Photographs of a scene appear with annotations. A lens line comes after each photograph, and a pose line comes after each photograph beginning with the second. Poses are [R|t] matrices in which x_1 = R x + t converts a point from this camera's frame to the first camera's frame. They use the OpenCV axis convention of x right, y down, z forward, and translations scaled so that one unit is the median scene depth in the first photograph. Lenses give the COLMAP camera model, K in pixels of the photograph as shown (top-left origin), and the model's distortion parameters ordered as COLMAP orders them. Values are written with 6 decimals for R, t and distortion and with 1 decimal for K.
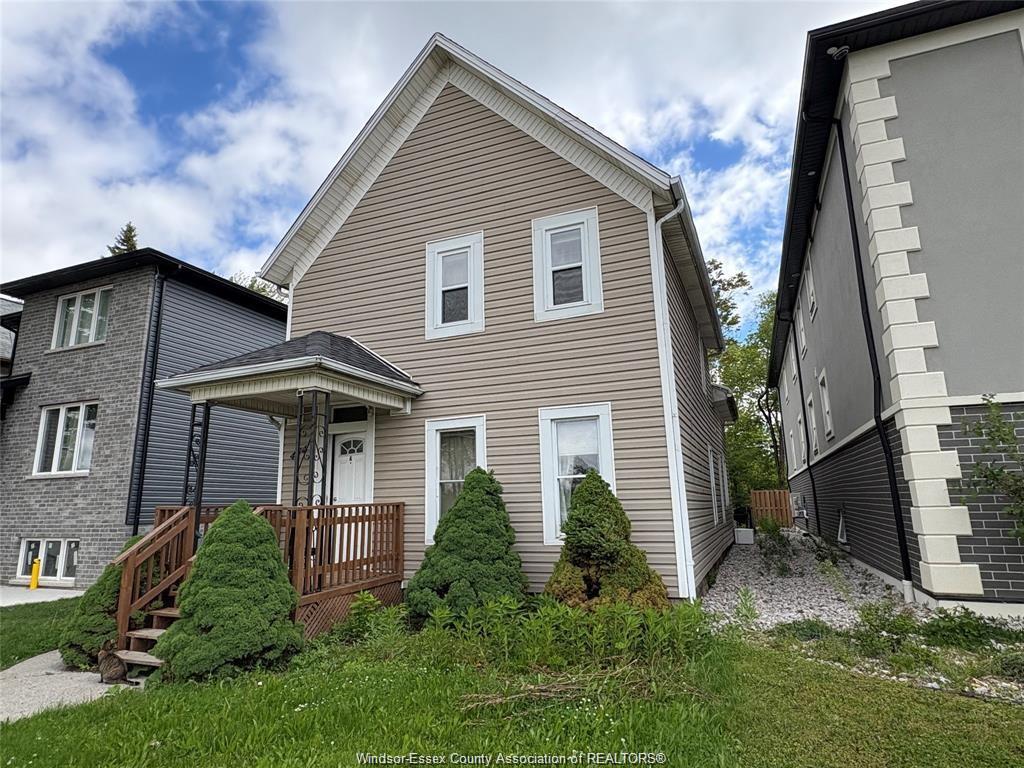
lens RADIAL K [[579.2, 0, 511.7], [0, 579.2, 380.2], [0, 0, 1]] dist [0.000799, 0.000580]
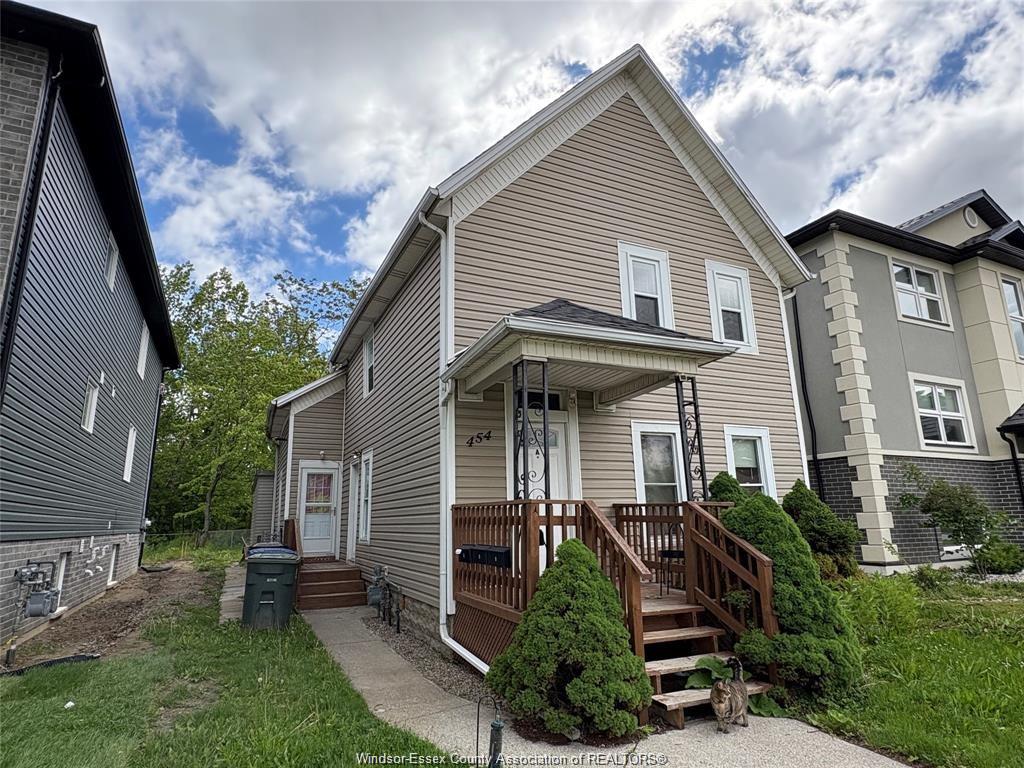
lens RADIAL K [[584.2, 0, 512.0], [0, 584.2, 384.0], [0, 0, 1]] dist [0.001137, 0.000999]
pose [[0.669624, 0.173872, 0.722061, -1.045856], [-0.149757, 0.983851, -0.098030, 0.140462], [-0.727446, -0.042490, 0.684849, 0.491604]]
